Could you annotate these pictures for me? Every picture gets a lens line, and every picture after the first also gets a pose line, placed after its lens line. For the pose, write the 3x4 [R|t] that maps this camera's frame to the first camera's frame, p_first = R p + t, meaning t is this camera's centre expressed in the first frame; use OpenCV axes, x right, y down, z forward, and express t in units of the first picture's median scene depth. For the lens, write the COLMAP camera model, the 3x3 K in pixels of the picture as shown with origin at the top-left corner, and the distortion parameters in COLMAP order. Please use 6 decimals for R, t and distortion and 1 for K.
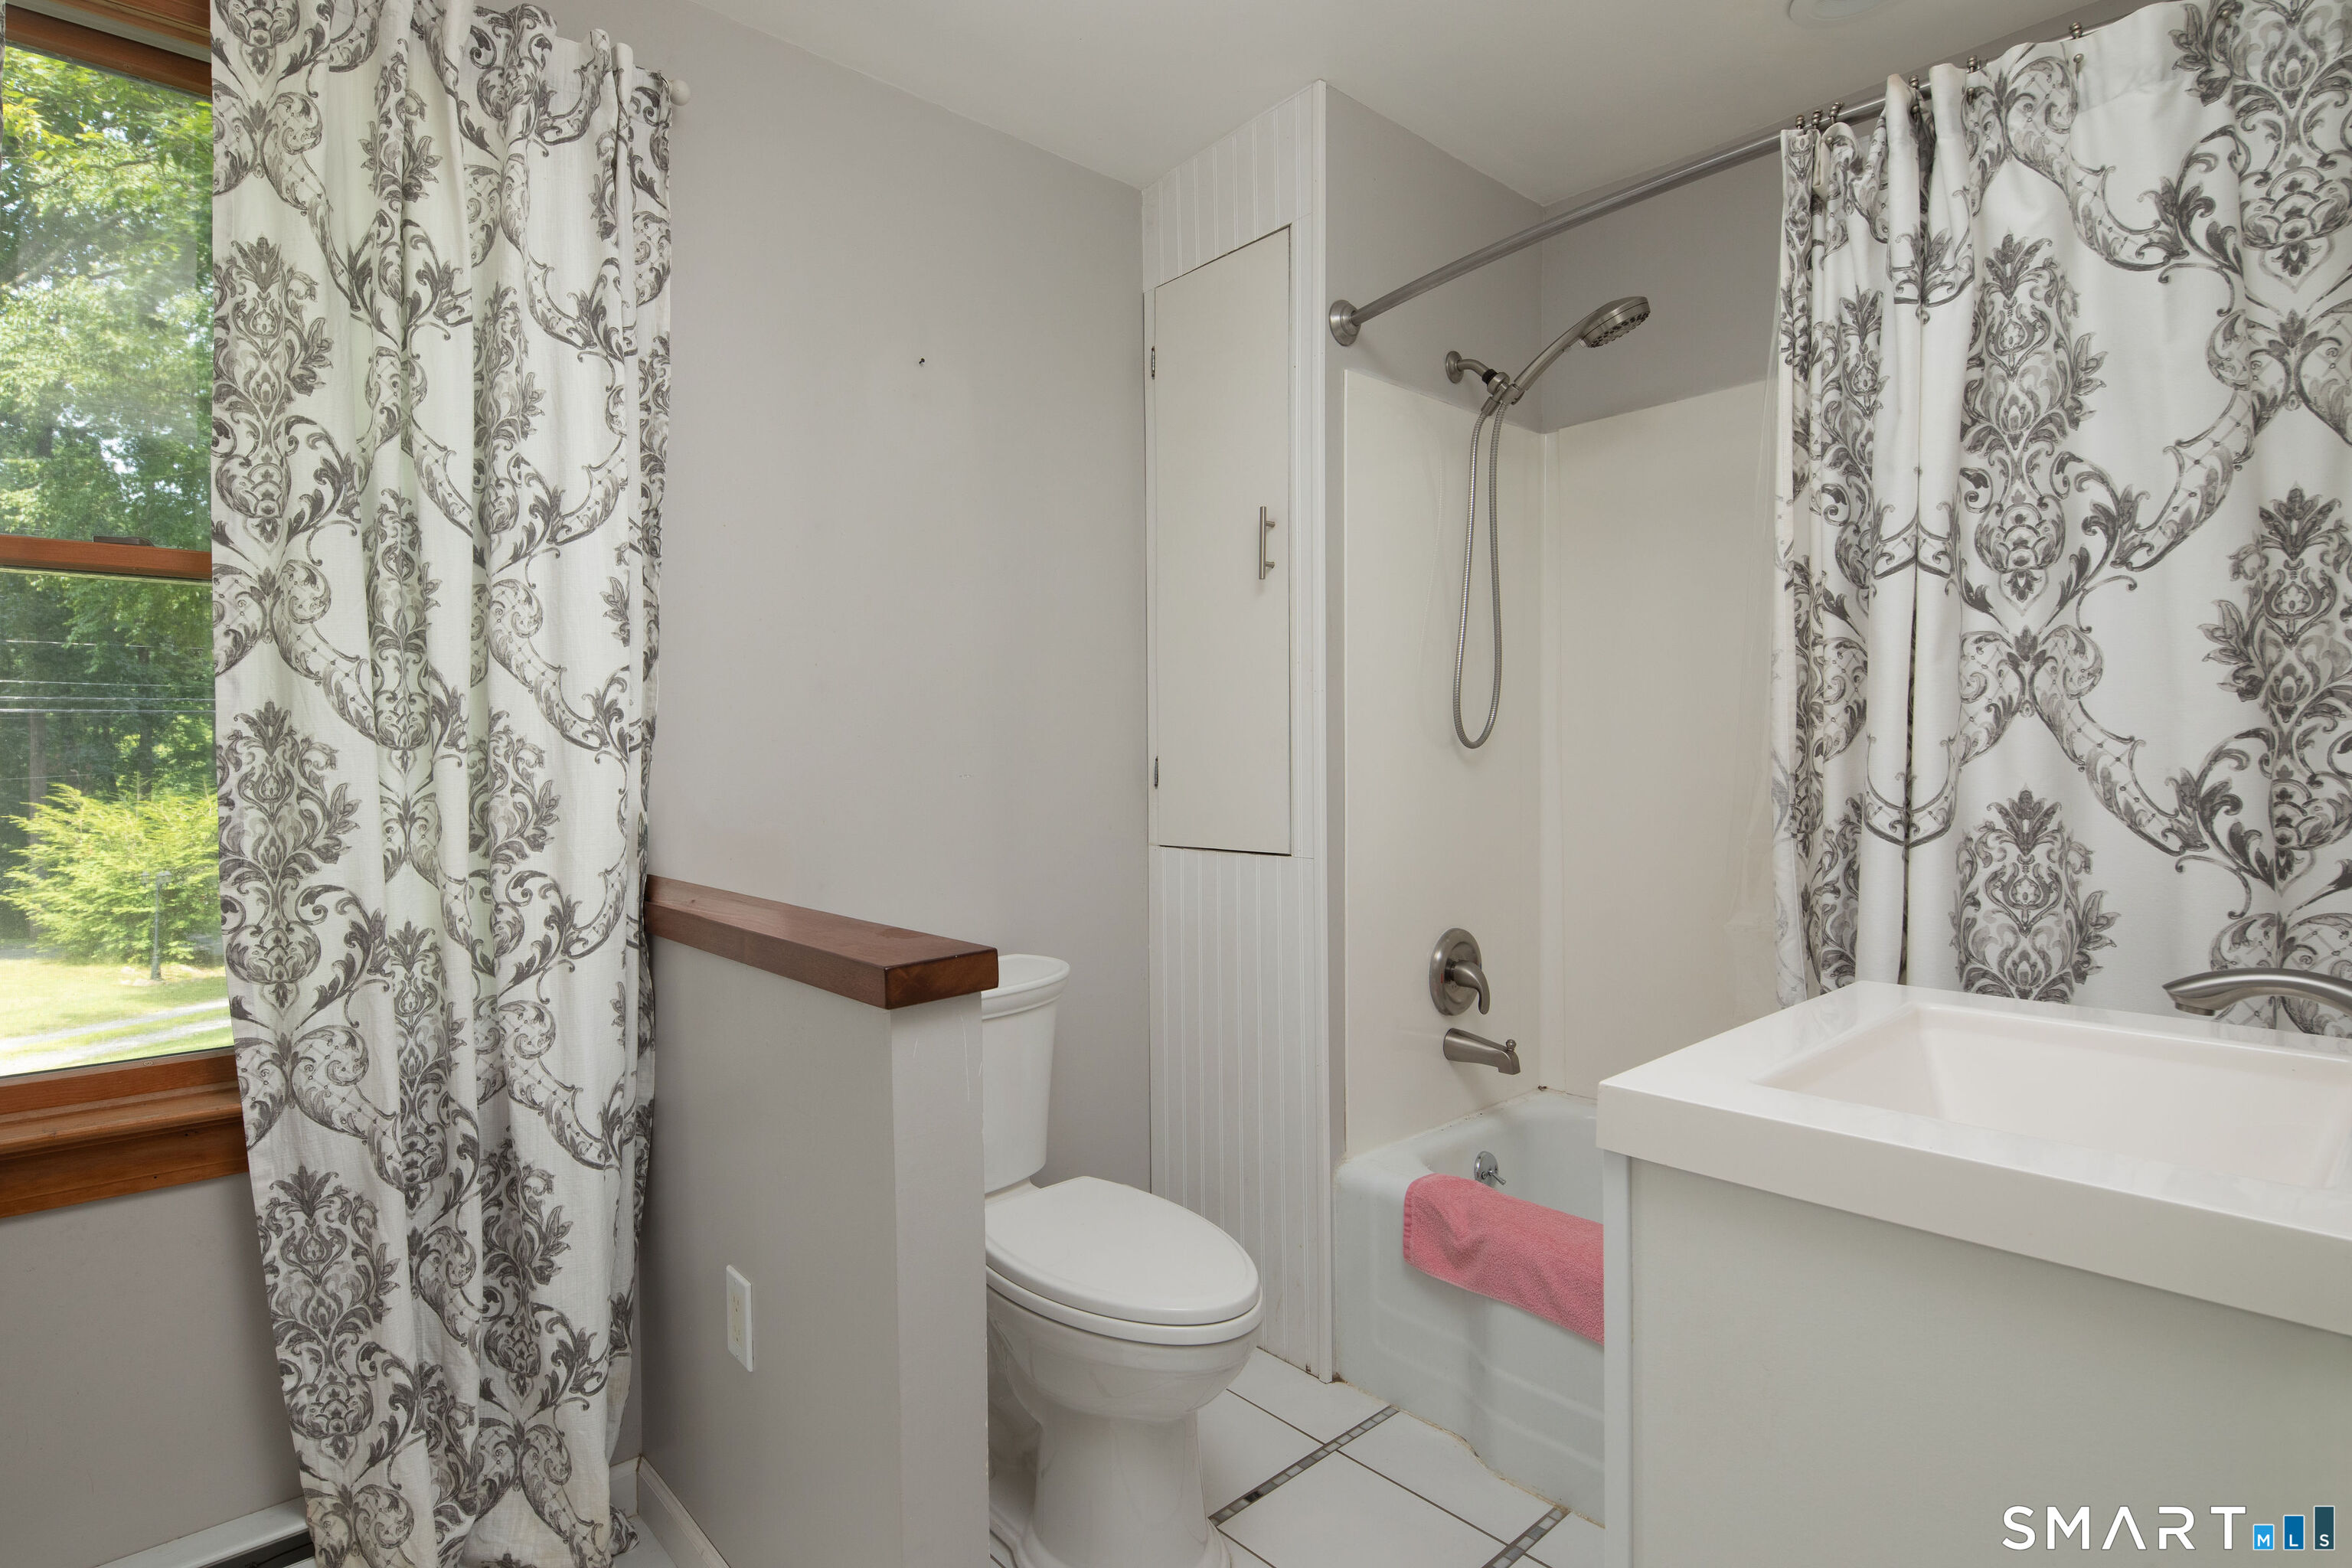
lens RADIAL K [[1146.5, 0, 1170.5], [0, 1146.5, 740.0], [0, 0, 1]] dist [0.001435, -0.011888]
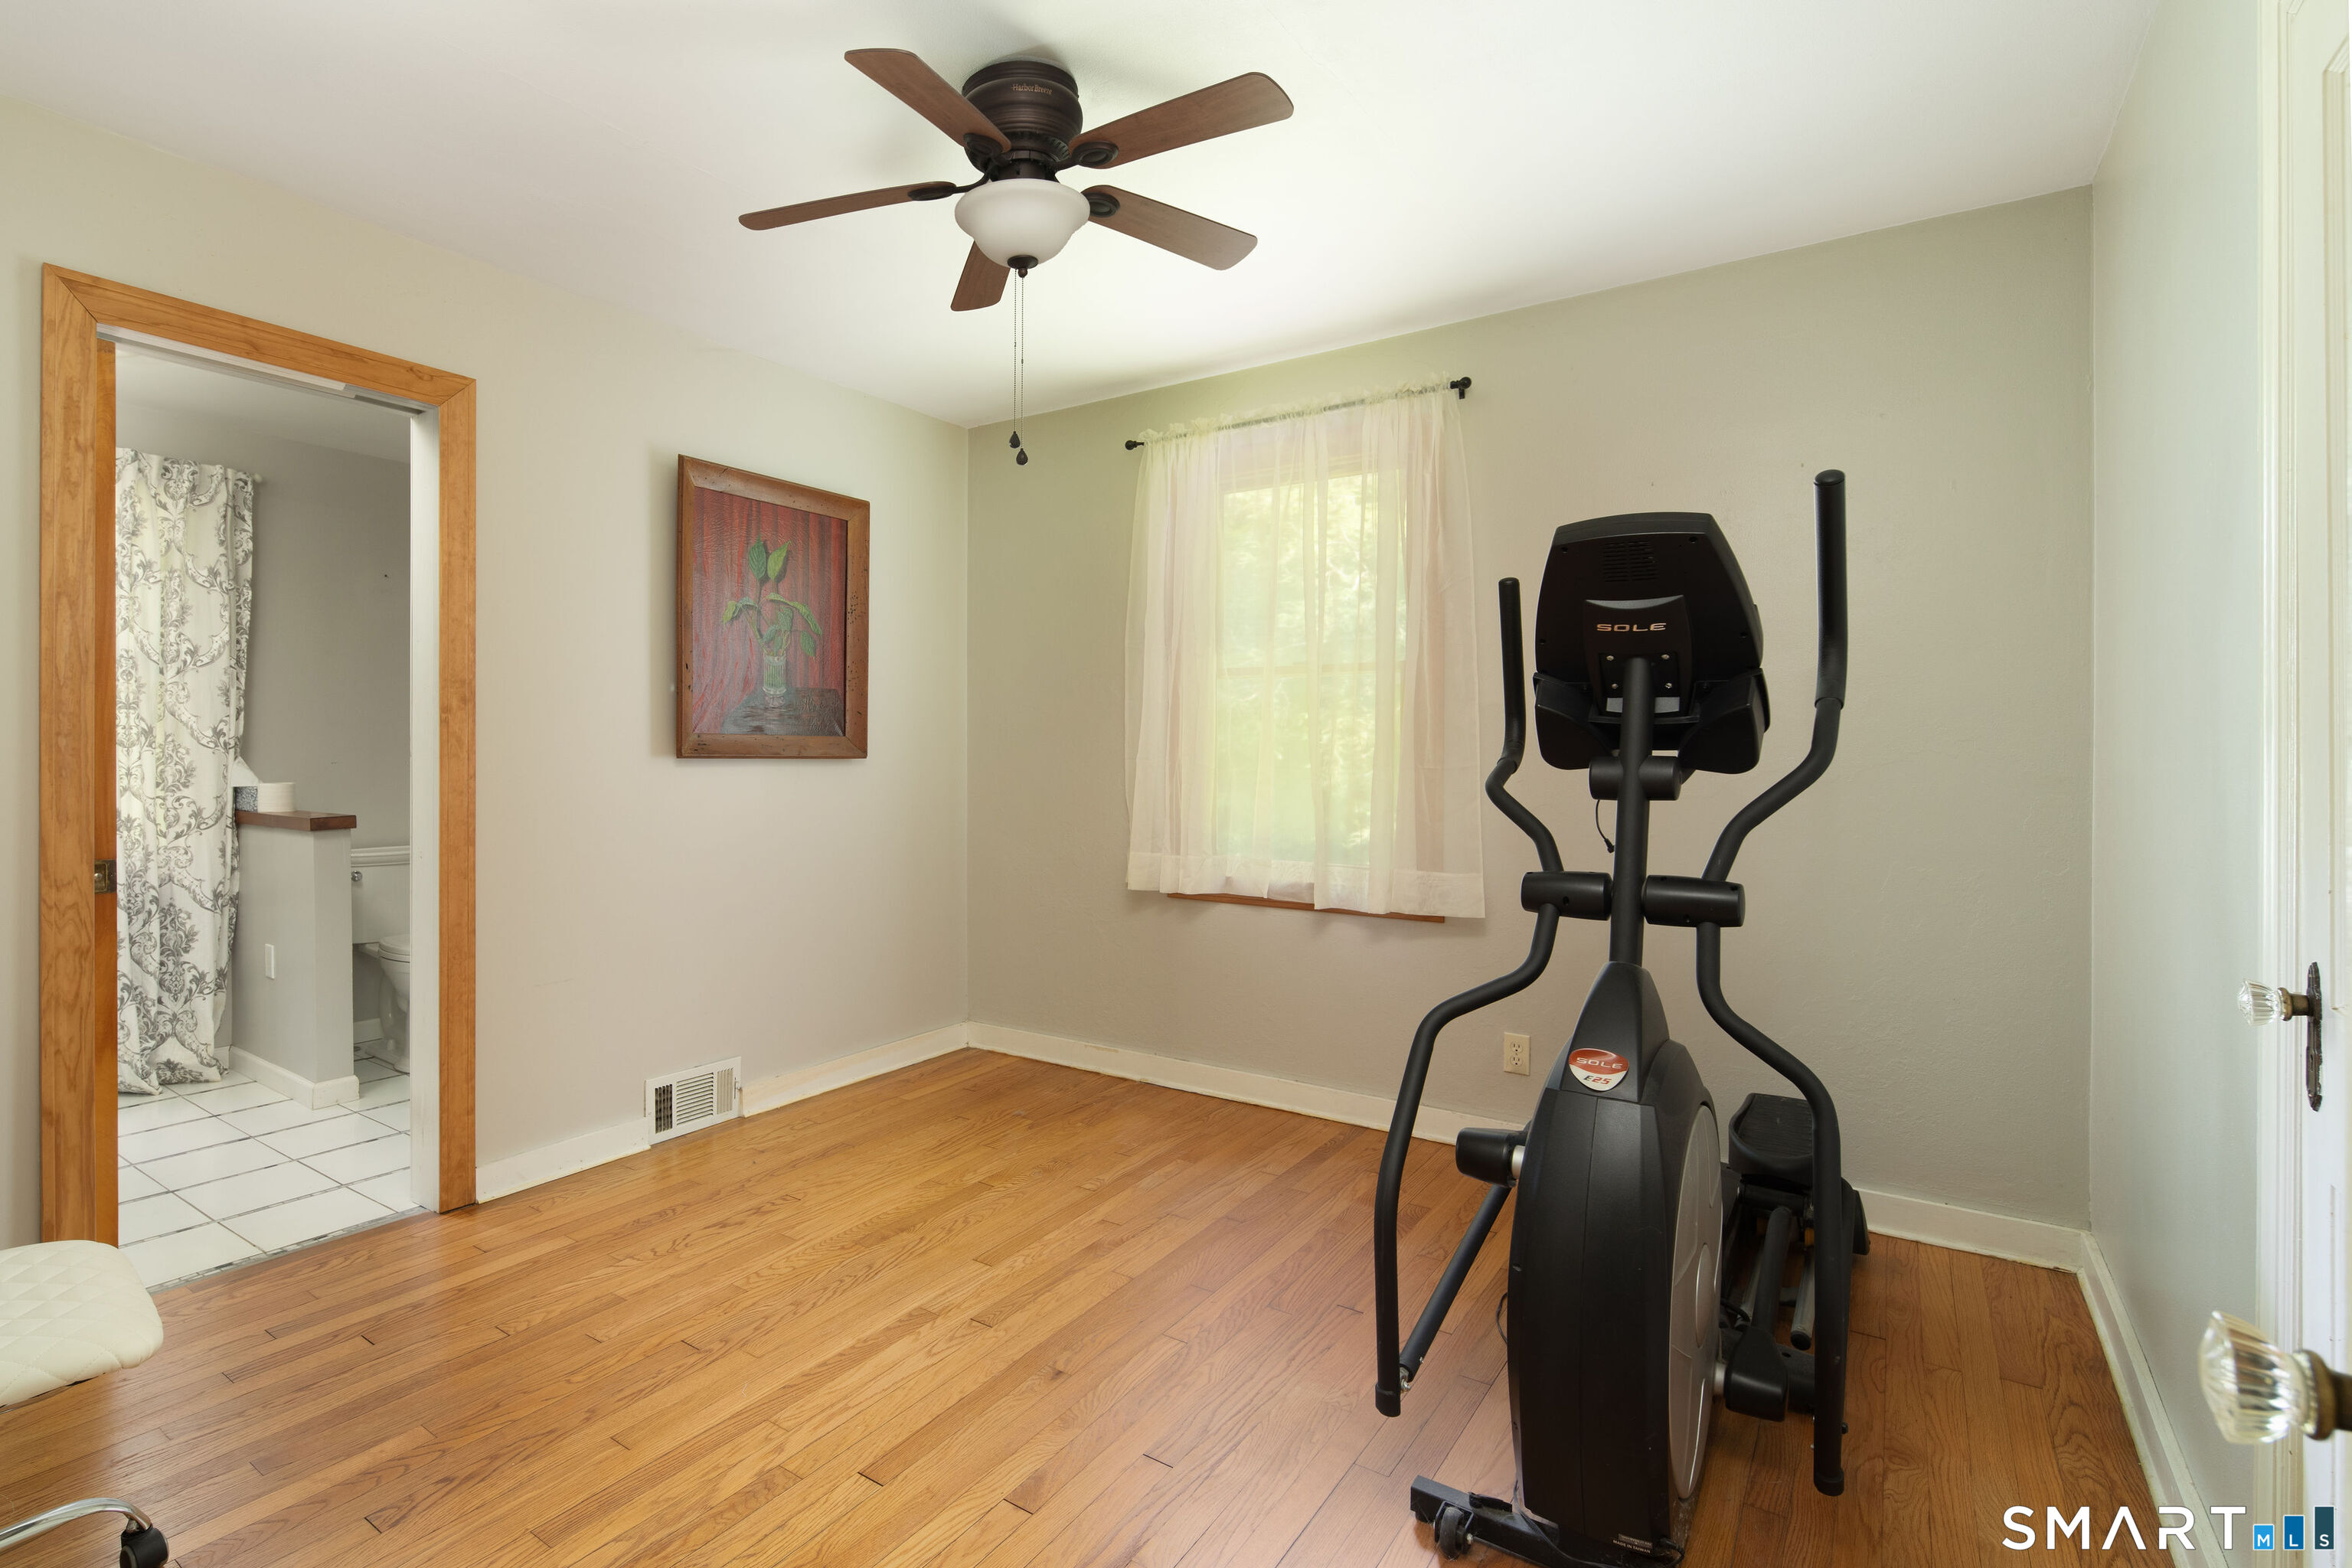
lens RADIAL K [[1146.5, 0, 1170.5], [0, 1146.5, 740.0], [0, 0, 1]] dist [0.001435, -0.011888]
pose [[0.977853, 0.013413, 0.208861, 1.066673], [-0.013204, 0.999910, -0.002396, -0.033372], [-0.208874, -0.000415, 0.977942, -1.954040]]
